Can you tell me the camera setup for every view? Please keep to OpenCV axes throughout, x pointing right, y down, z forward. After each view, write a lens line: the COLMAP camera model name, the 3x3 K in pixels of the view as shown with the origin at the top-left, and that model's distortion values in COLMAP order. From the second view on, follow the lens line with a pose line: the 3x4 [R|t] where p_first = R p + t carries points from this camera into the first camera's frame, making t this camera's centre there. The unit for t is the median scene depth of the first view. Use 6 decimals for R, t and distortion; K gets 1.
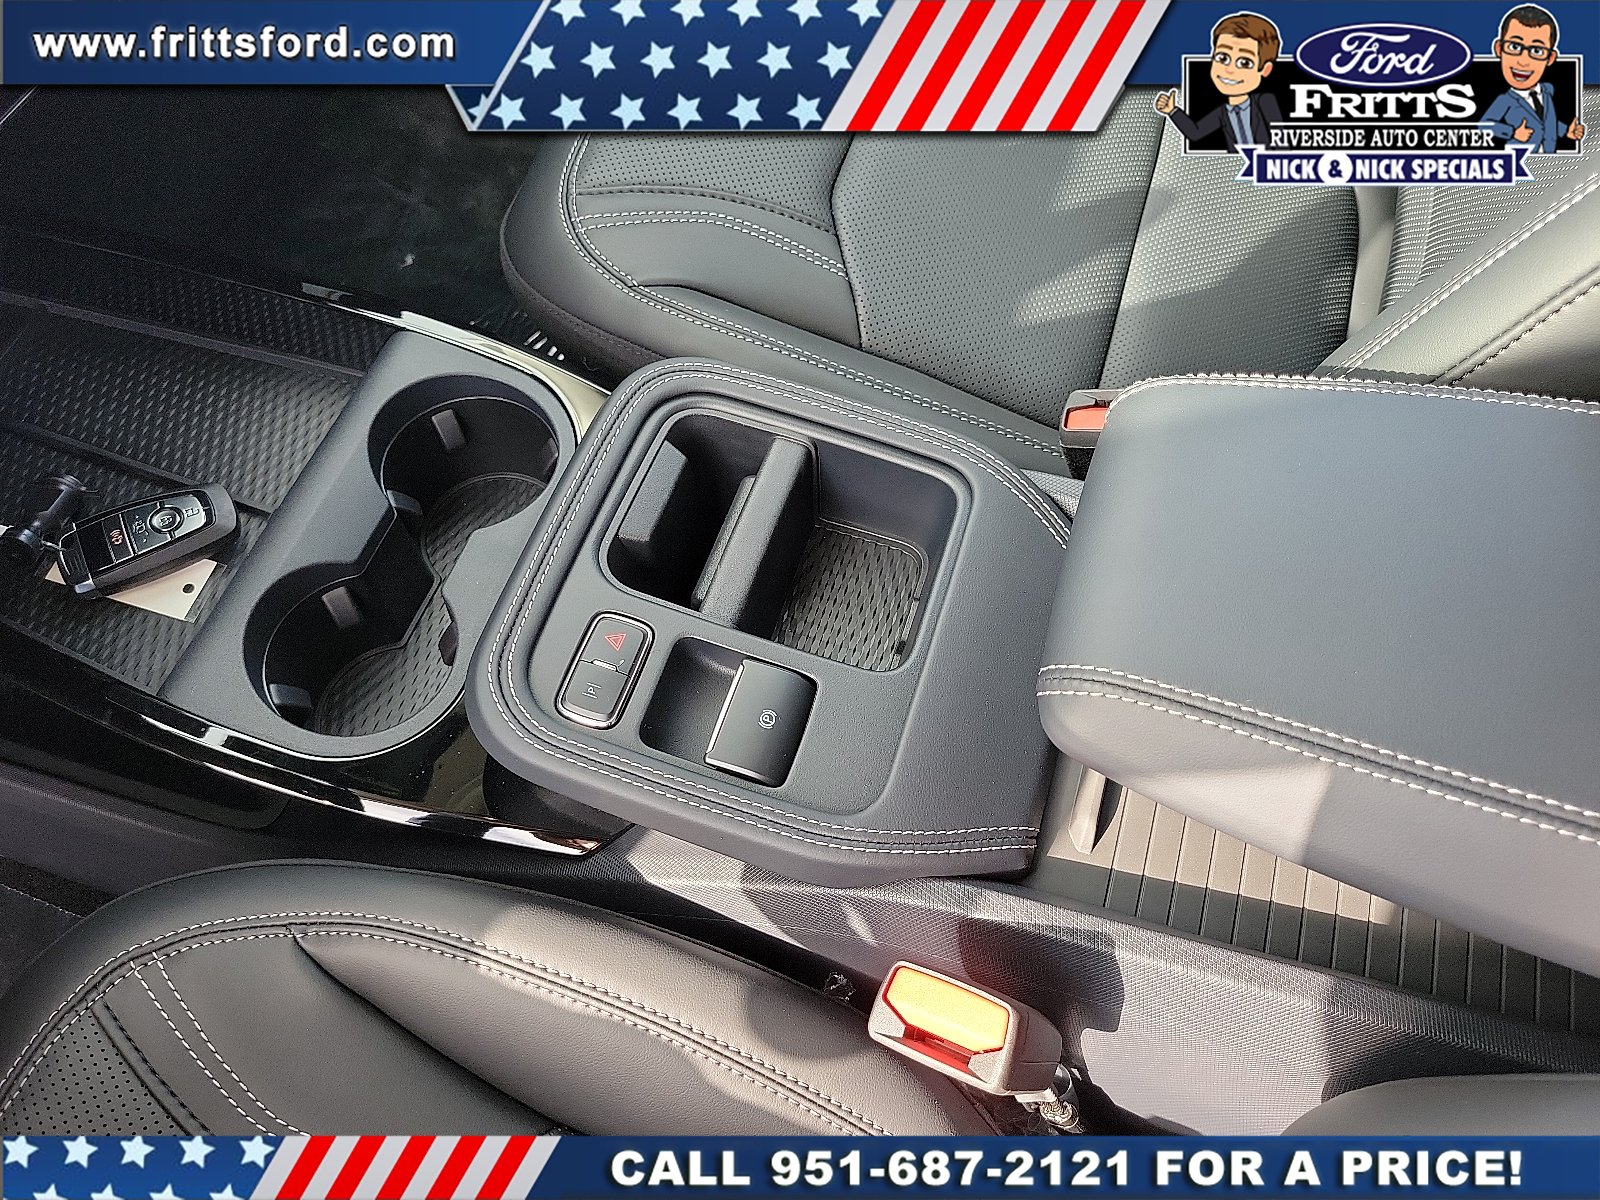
lens RADIAL K [[1219.4, 0, 800.0], [0, 1219.4, 600.0], [0, 0, 1]] dist [-0.012239, -0.007964]
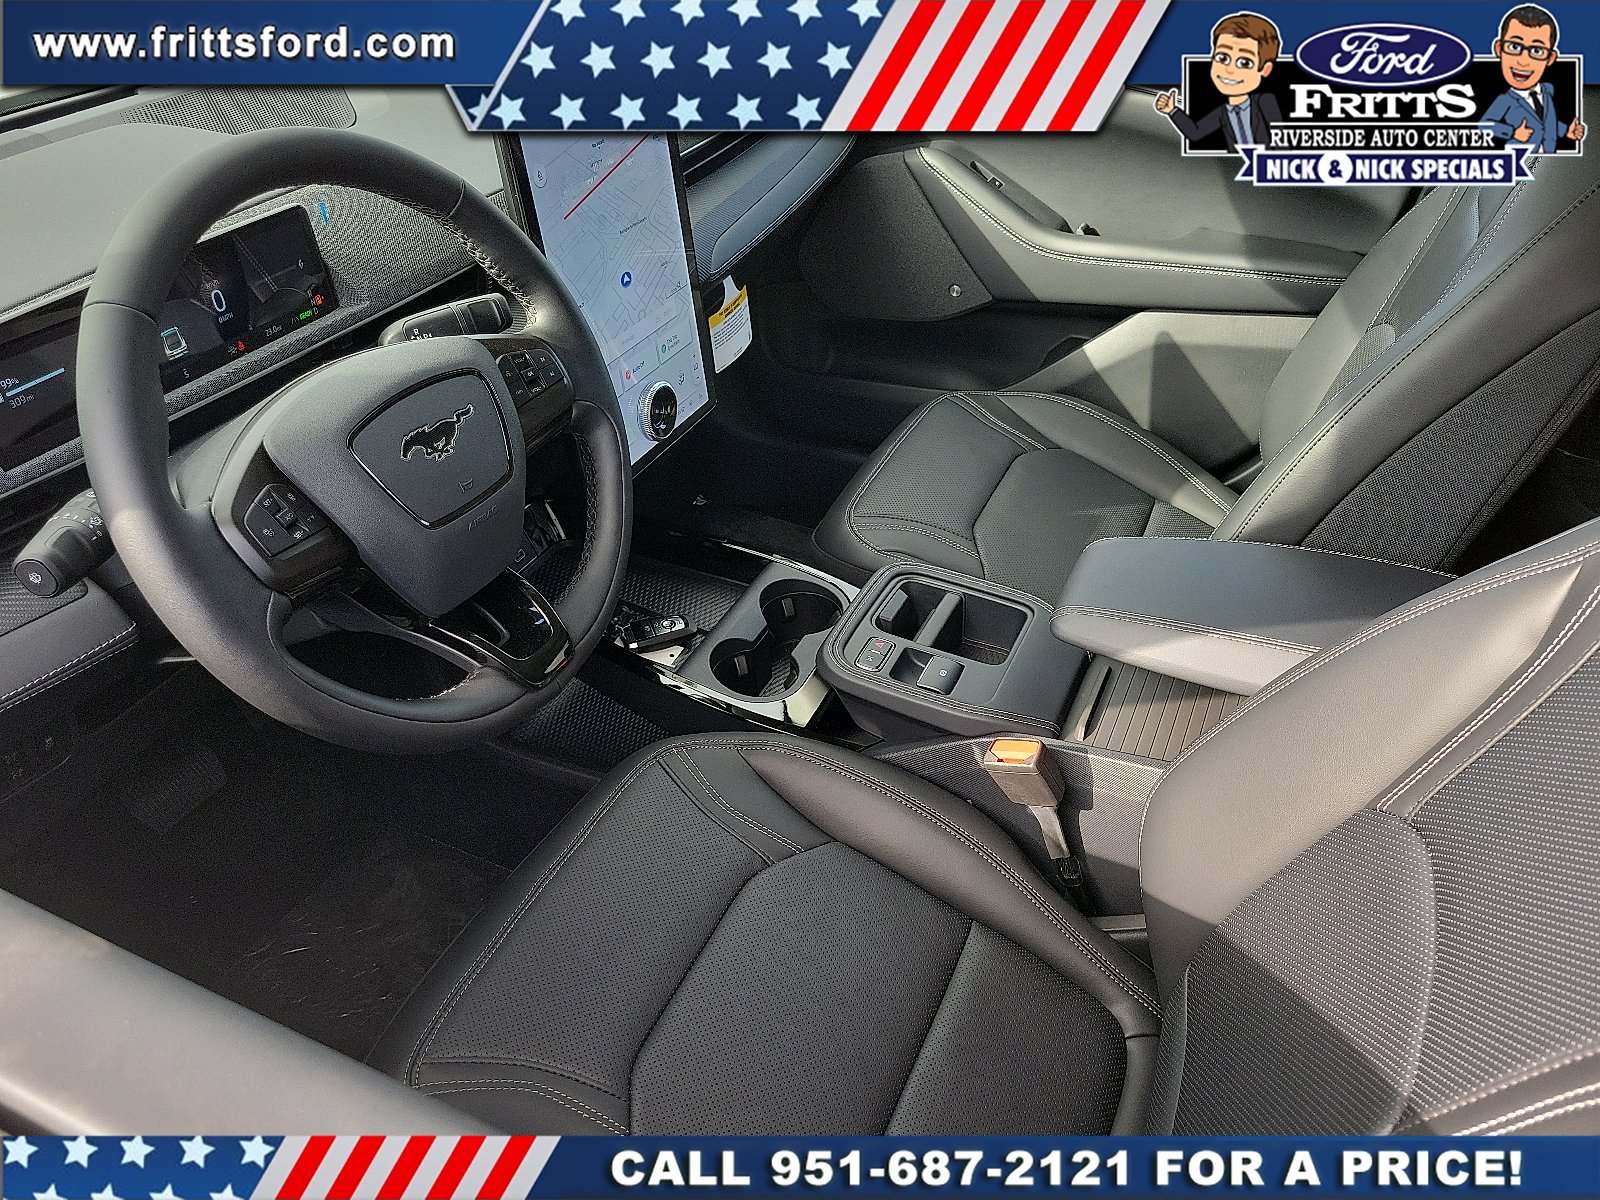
lens RADIAL K [[1219.4, 0, 800.0], [0, 1219.4, 600.0], [0, 0, 1]] dist [-0.012239, -0.007964]
pose [[0.995170, 0.046016, -0.086710, -0.095194], [-0.079759, 0.893969, -0.440974, 0.900554], [0.057224, 0.445760, 0.893322, -1.033882]]
